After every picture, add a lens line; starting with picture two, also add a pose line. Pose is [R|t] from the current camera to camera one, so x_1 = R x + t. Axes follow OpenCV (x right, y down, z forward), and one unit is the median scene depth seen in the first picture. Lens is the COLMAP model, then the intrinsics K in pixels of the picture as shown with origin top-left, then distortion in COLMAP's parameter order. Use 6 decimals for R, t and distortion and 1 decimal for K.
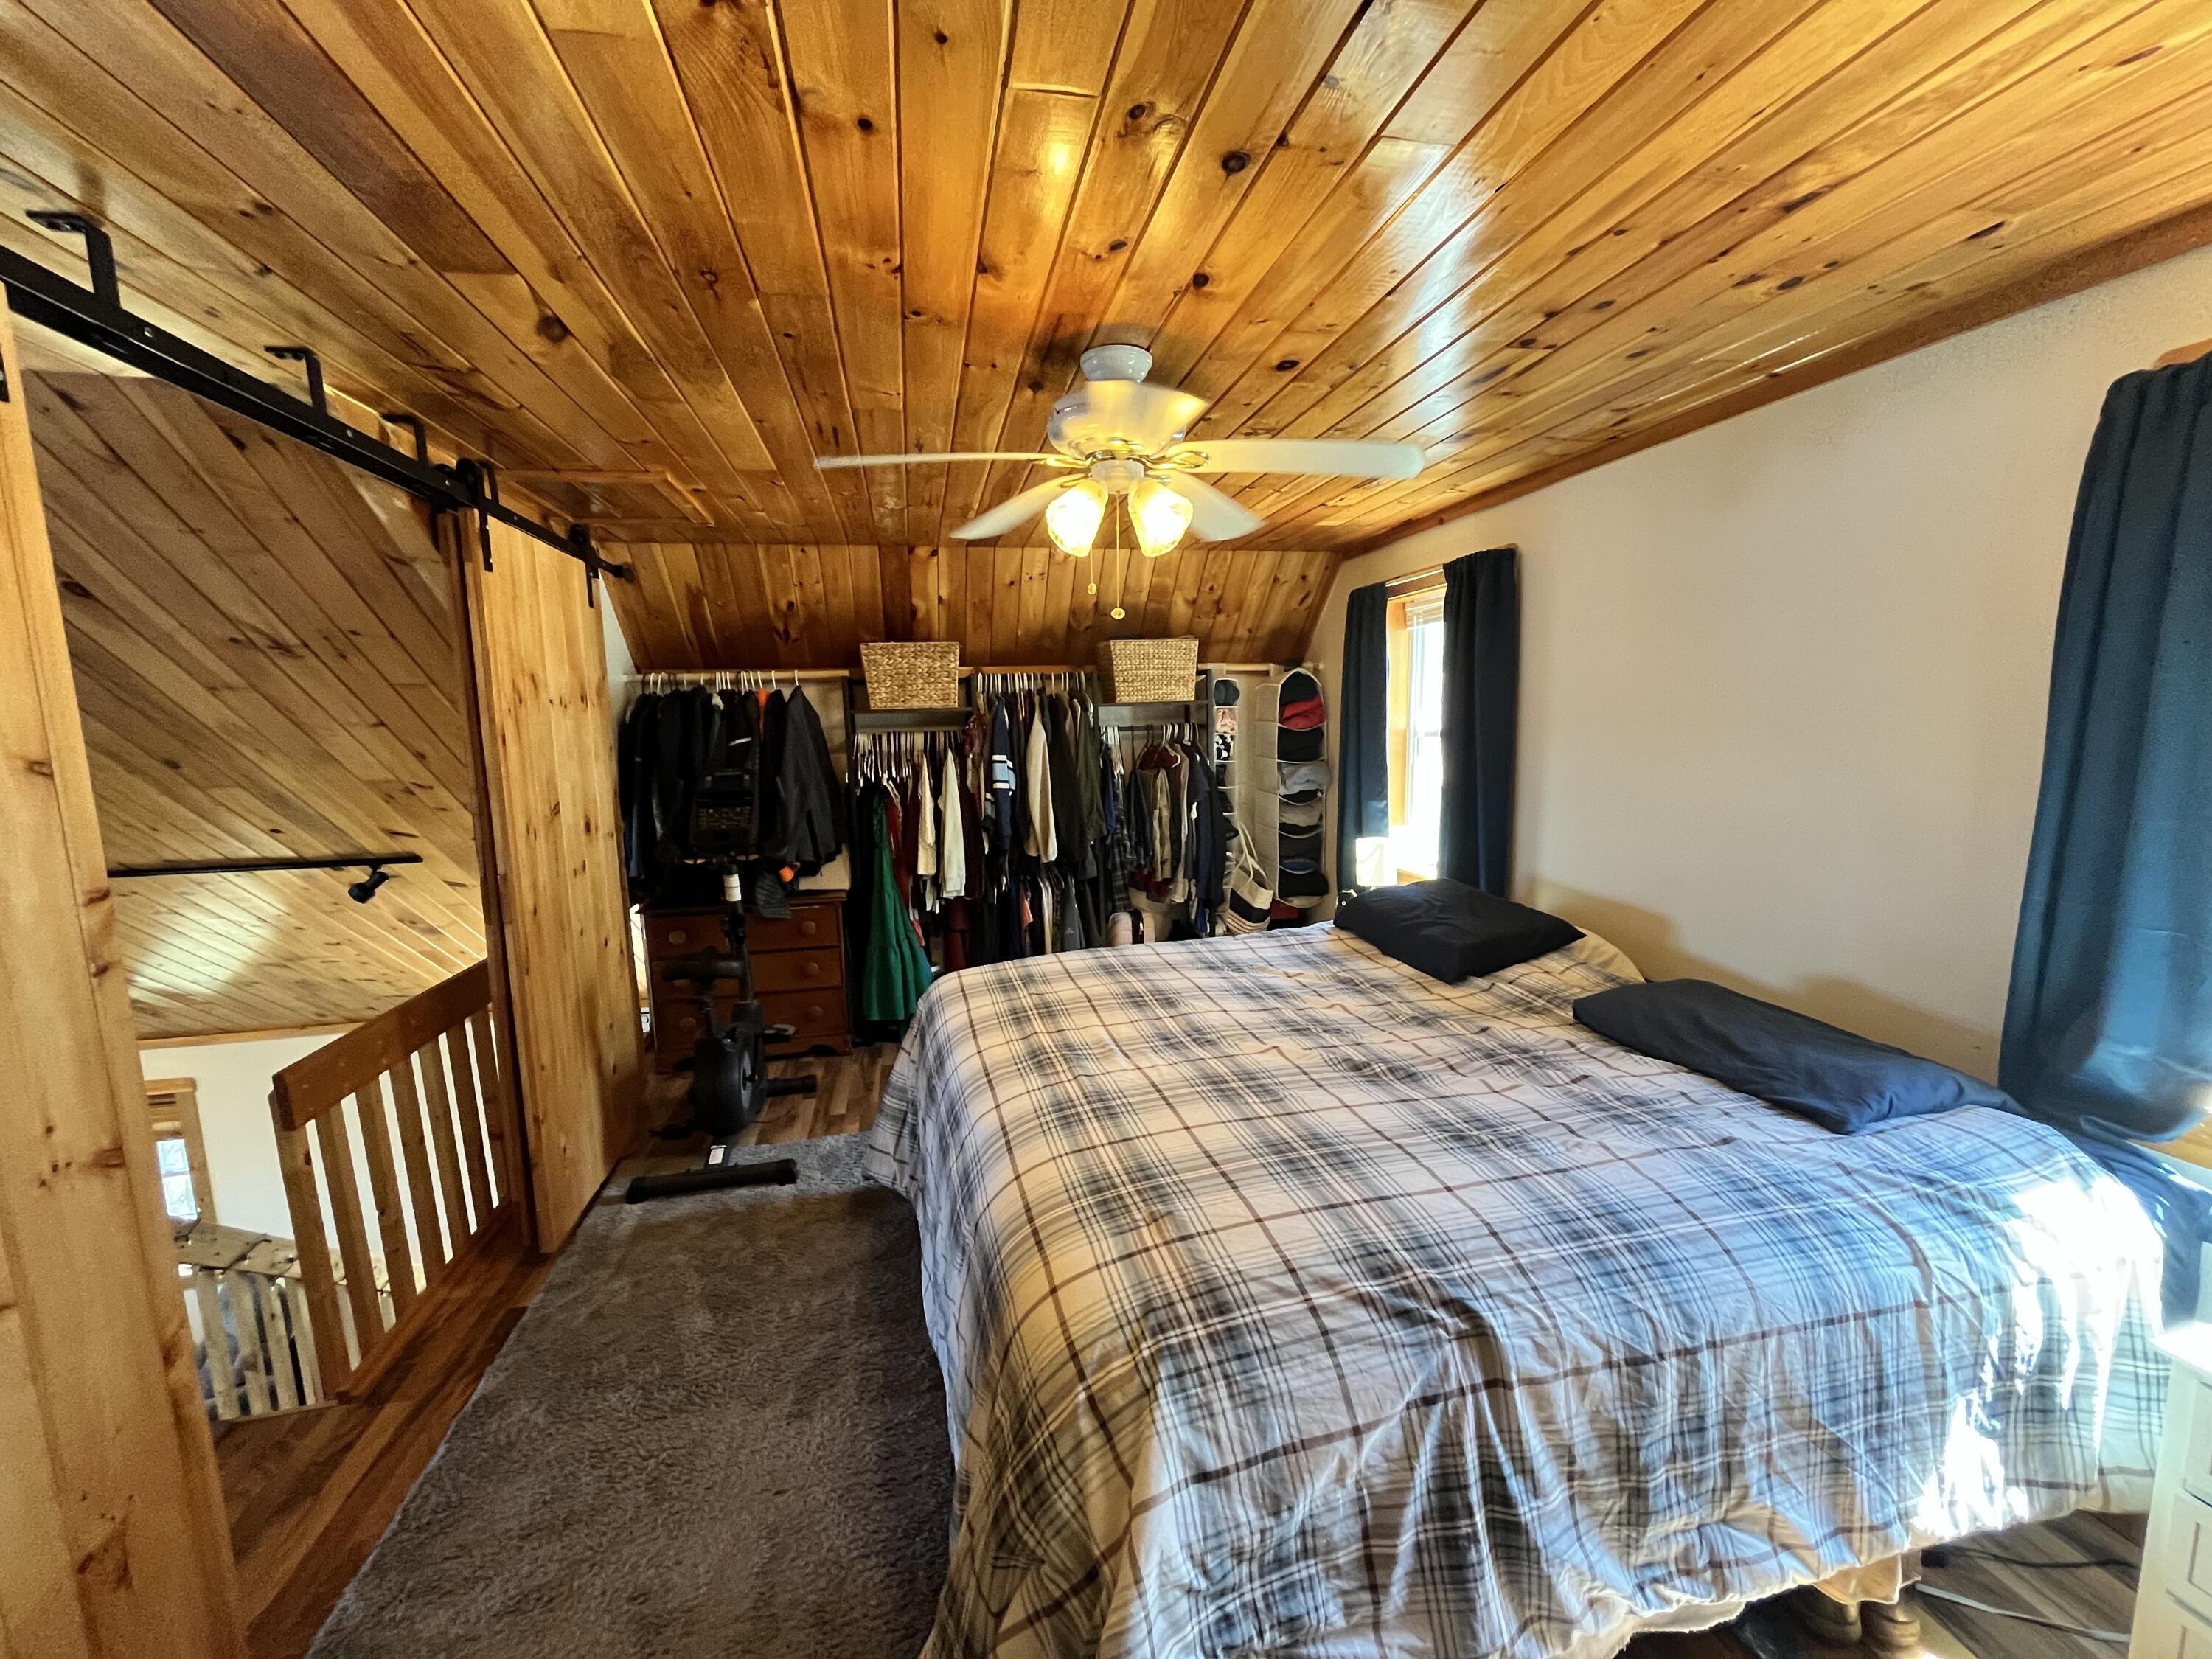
lens RADIAL K [[883.3, 0, 1100.7], [0, 883.3, 840.2], [0, 0, 1]] dist [-0.009710, 0.000704]
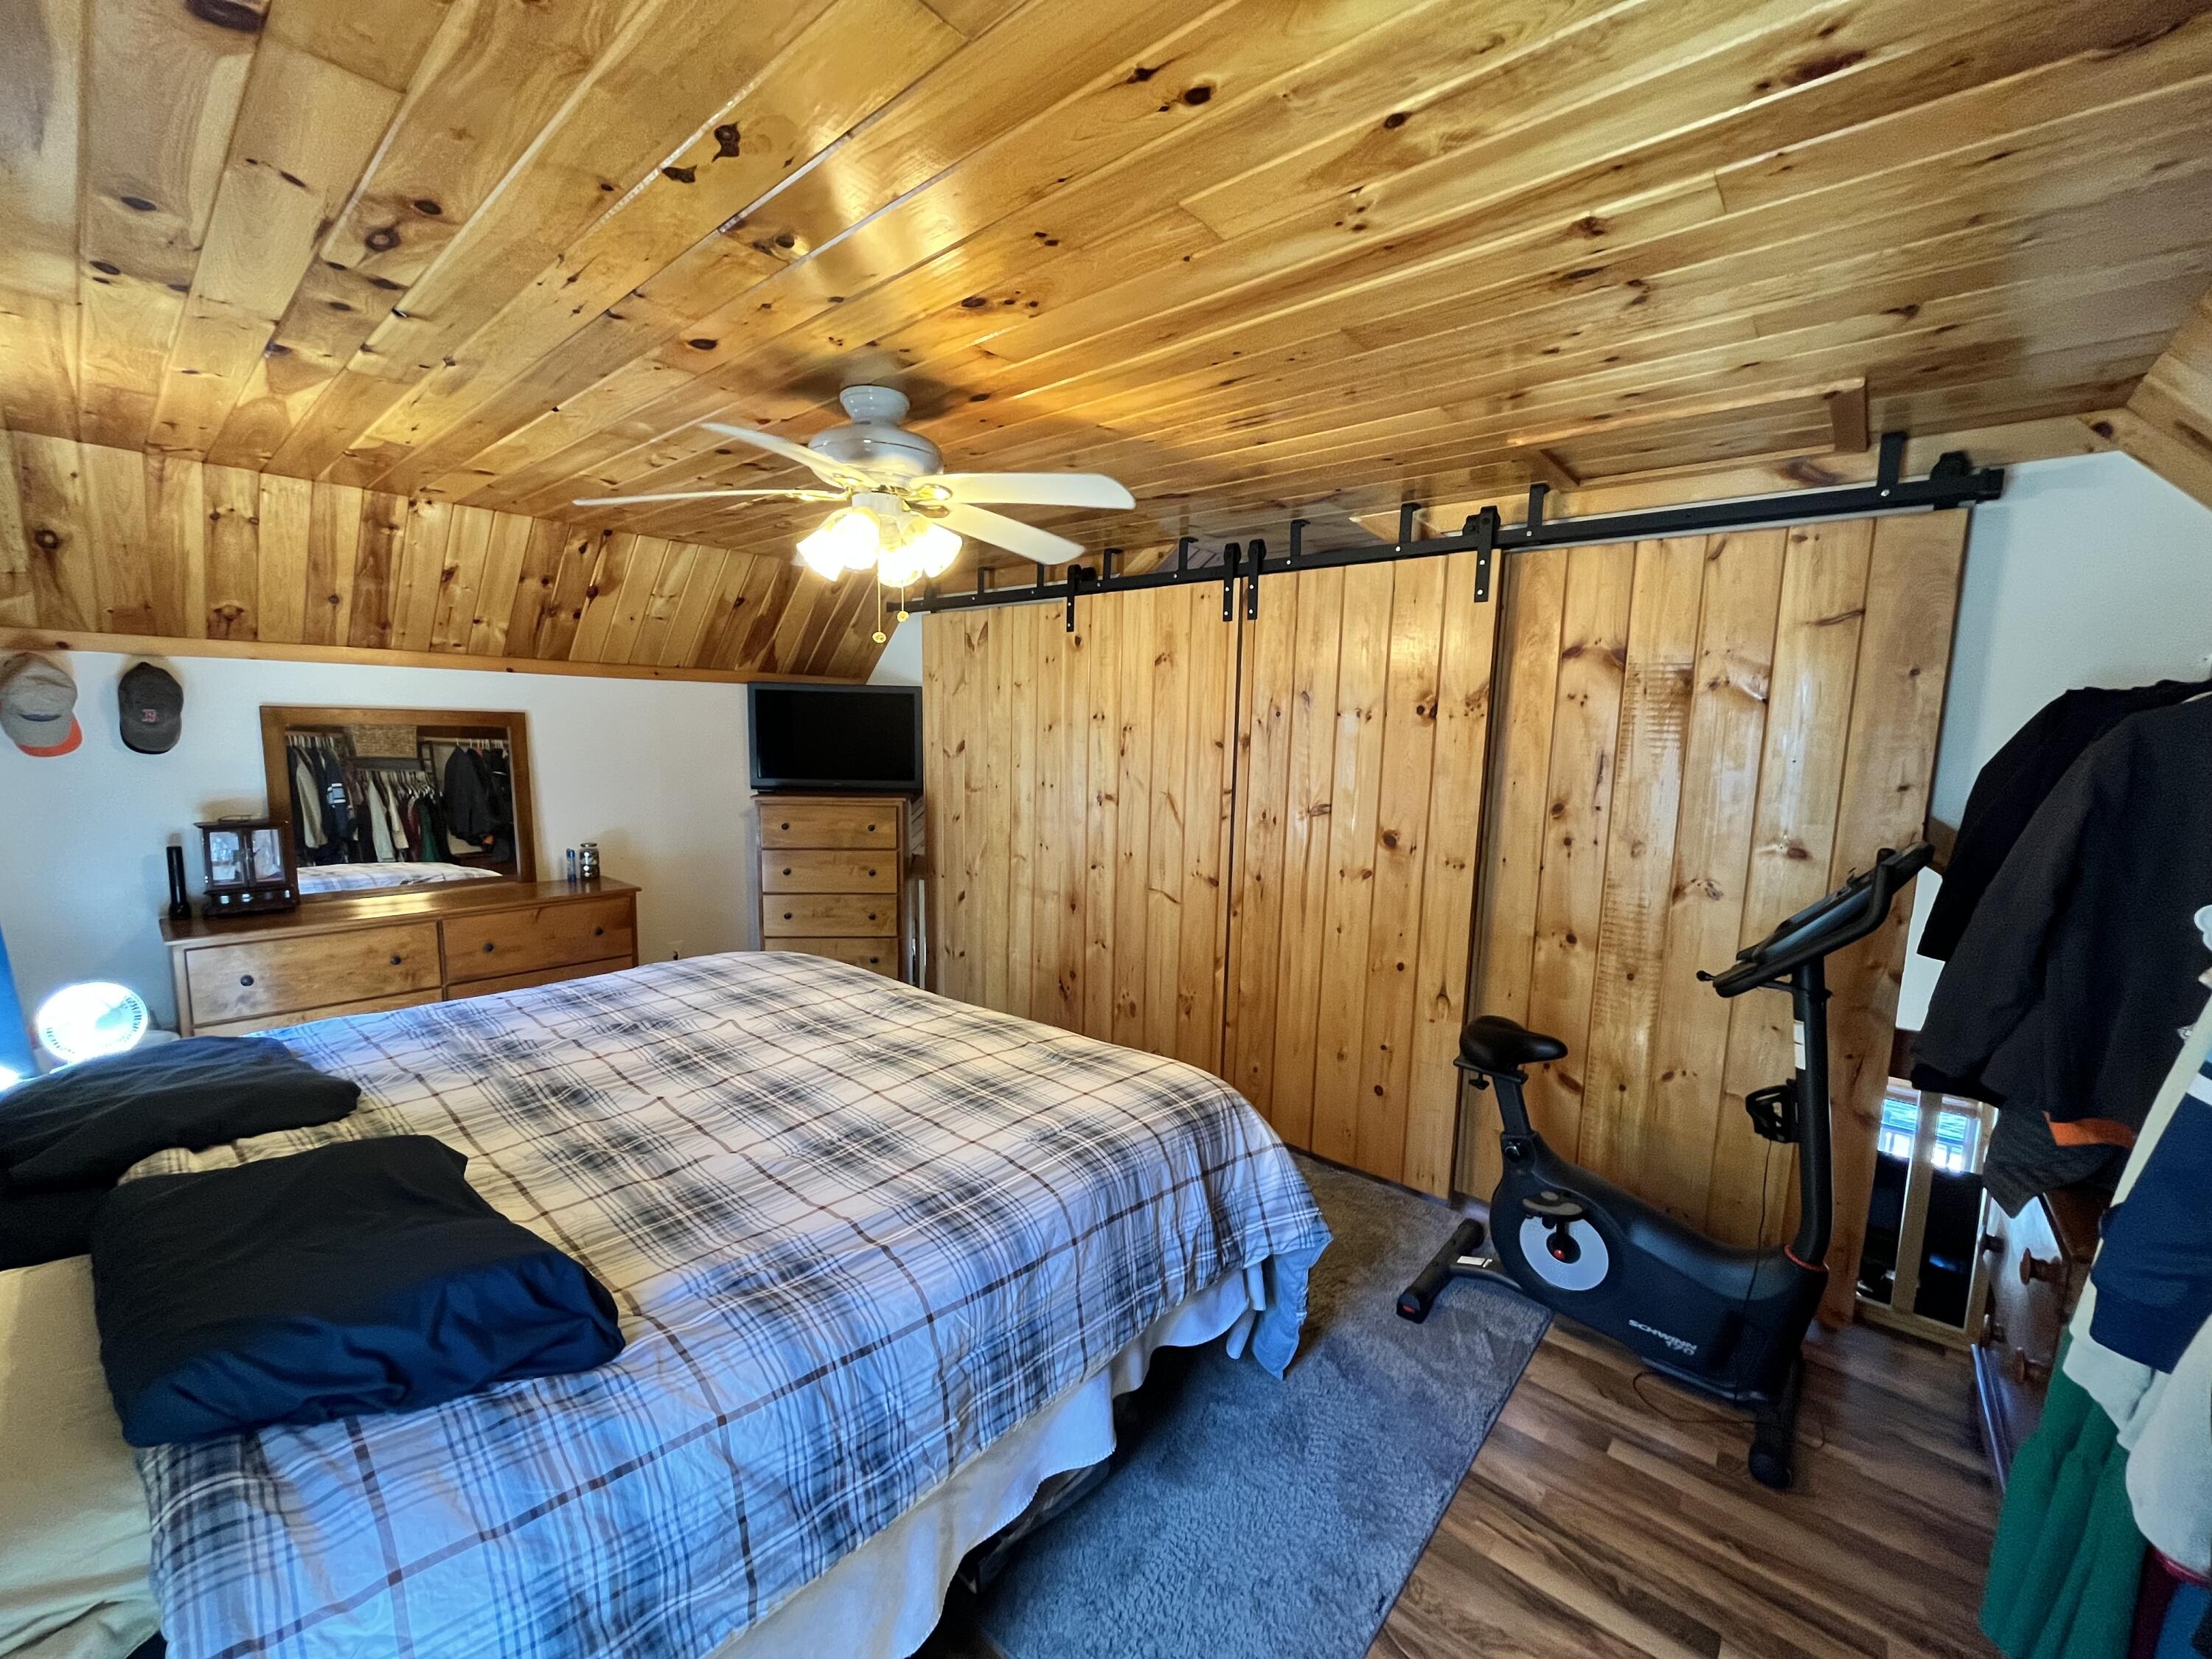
lens RADIAL K [[883.3, 0, 1109.8], [0, 883.3, 835.6], [0, 0, 1]] dist [-0.009710, 0.000704]
pose [[-0.791990, 0.080655, -0.605183, 0.243537], [-0.087271, 0.966101, 0.242966, -0.139151], [0.604264, 0.245242, -0.758104, 0.914986]]
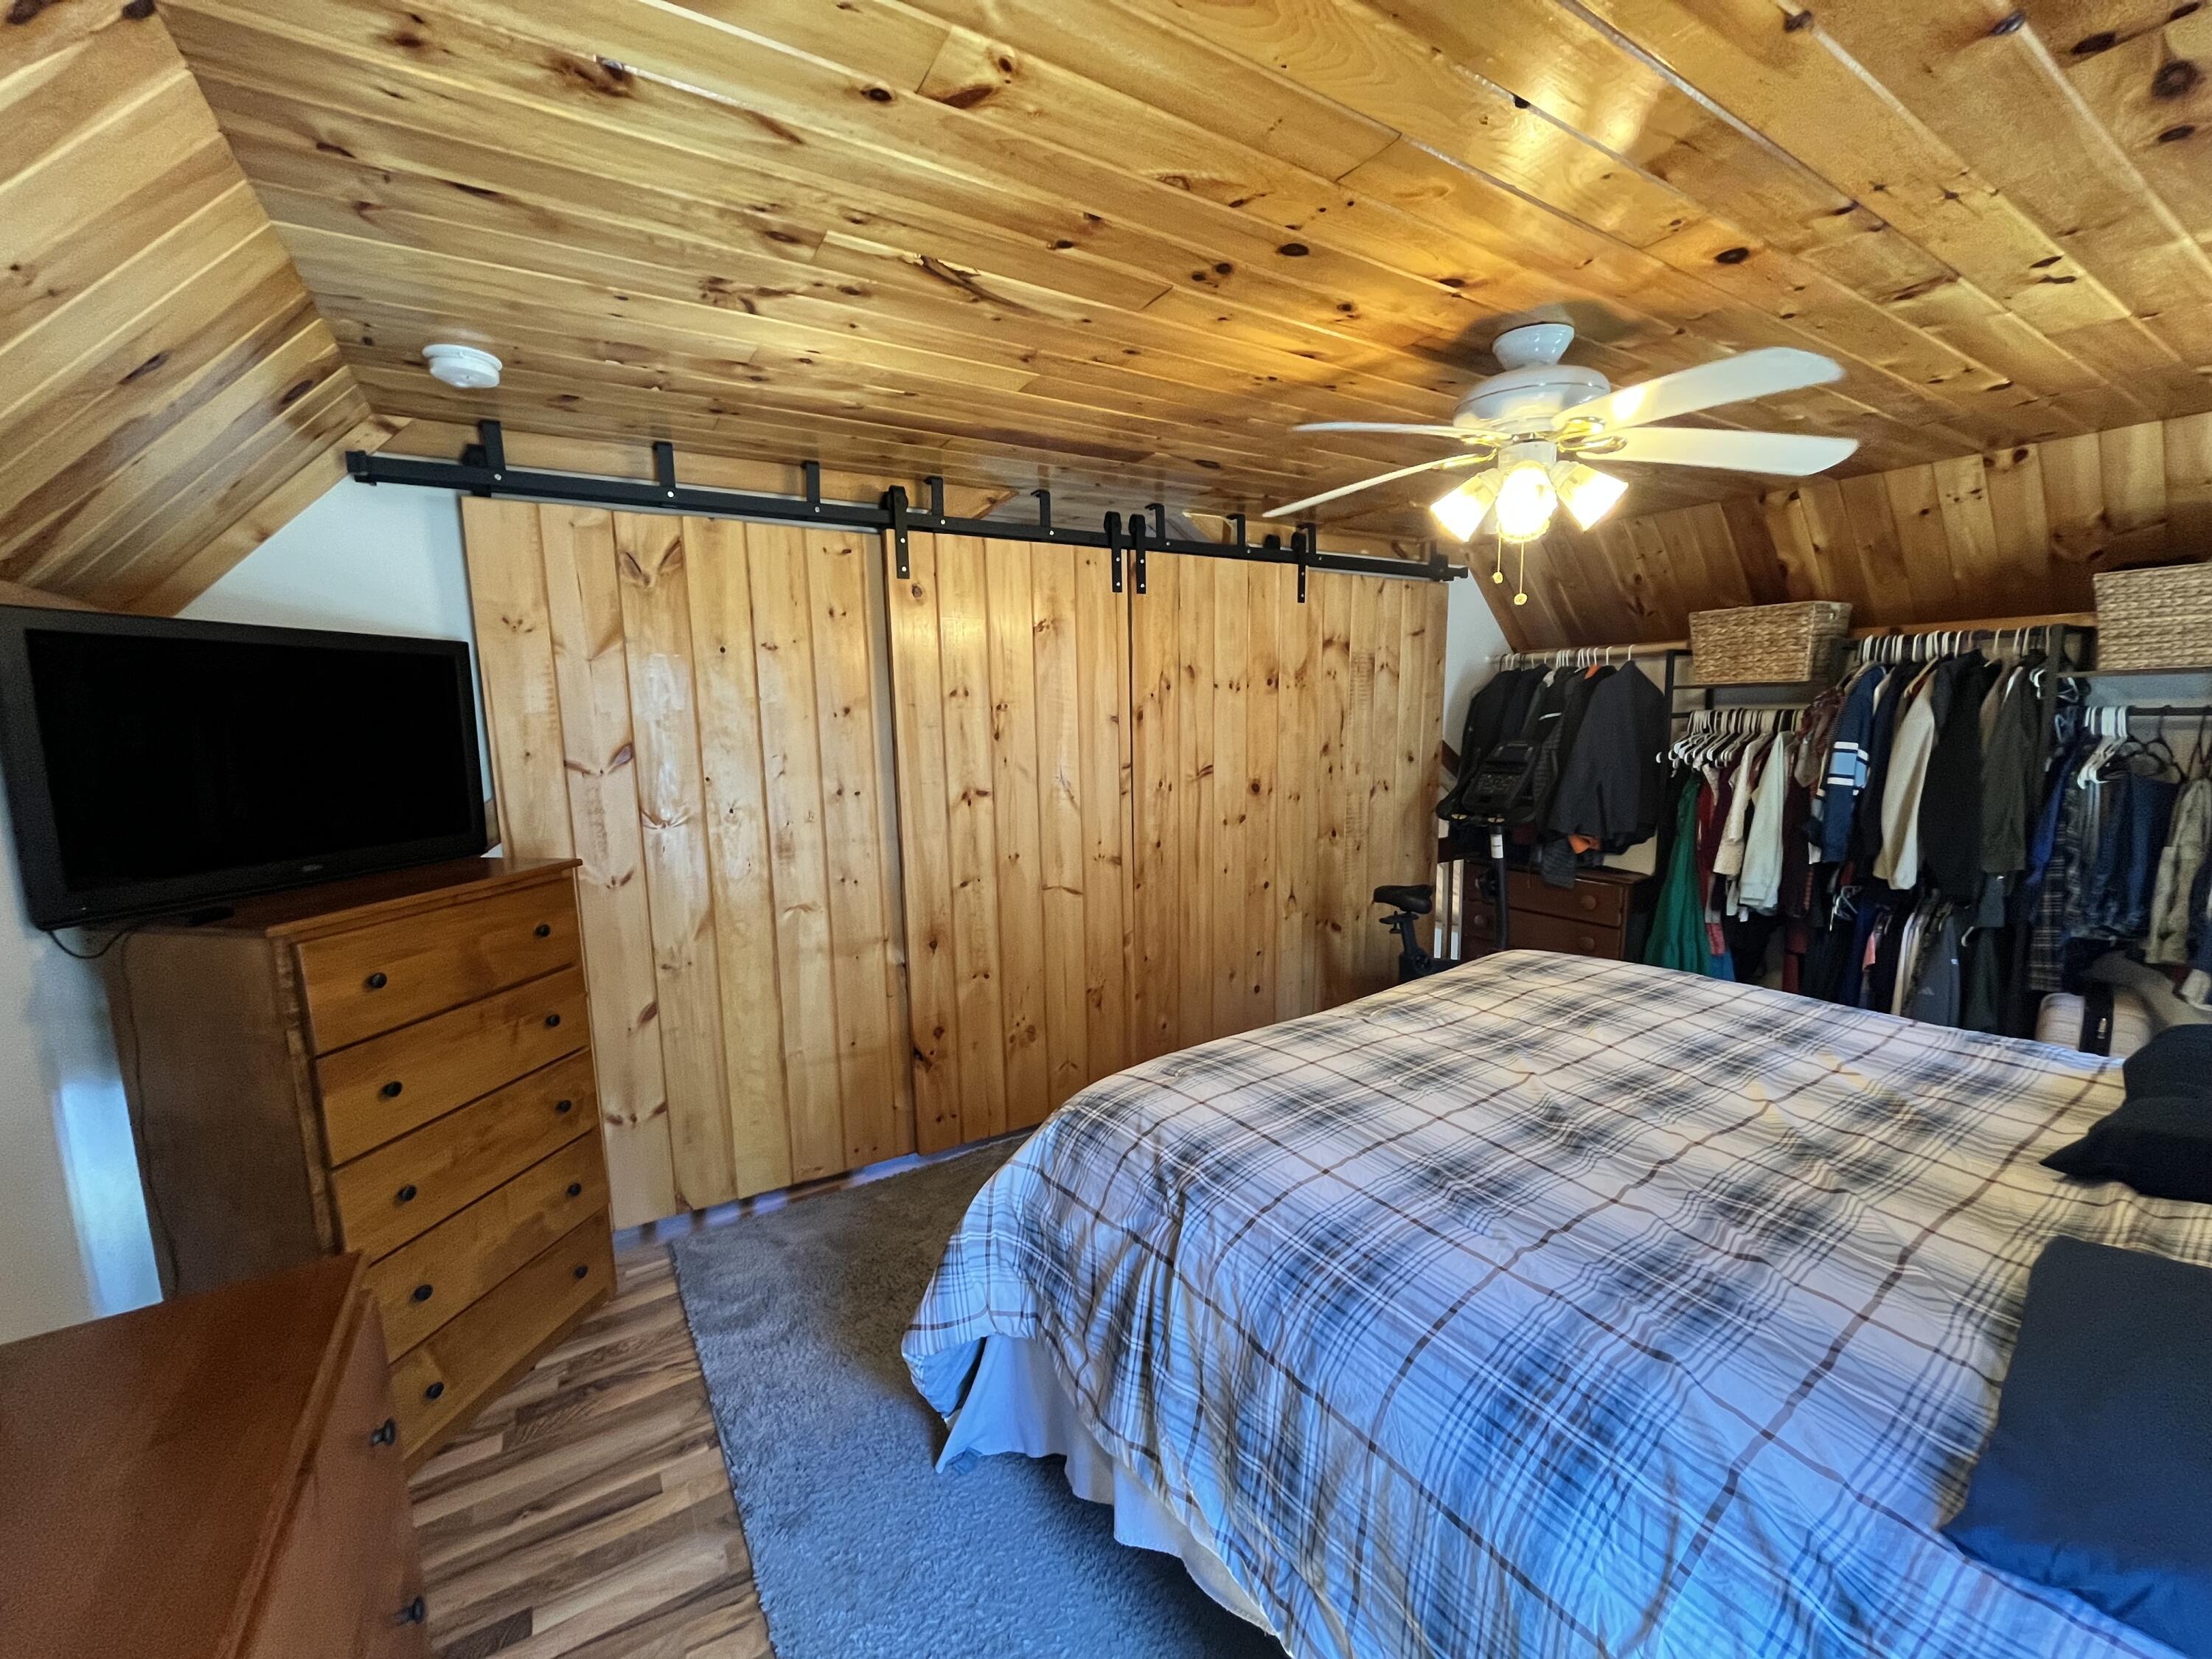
lens RADIAL K [[883.3, 0, 1107.2], [0, 883.3, 833.7], [0, 0, 1]] dist [-0.009710, 0.000704]
pose [[0.345755, 0.148809, -0.926450, 0.399373], [-0.117731, 0.986422, 0.114504, -0.028594], [0.930910, 0.069481, 0.358579, 0.118218]]
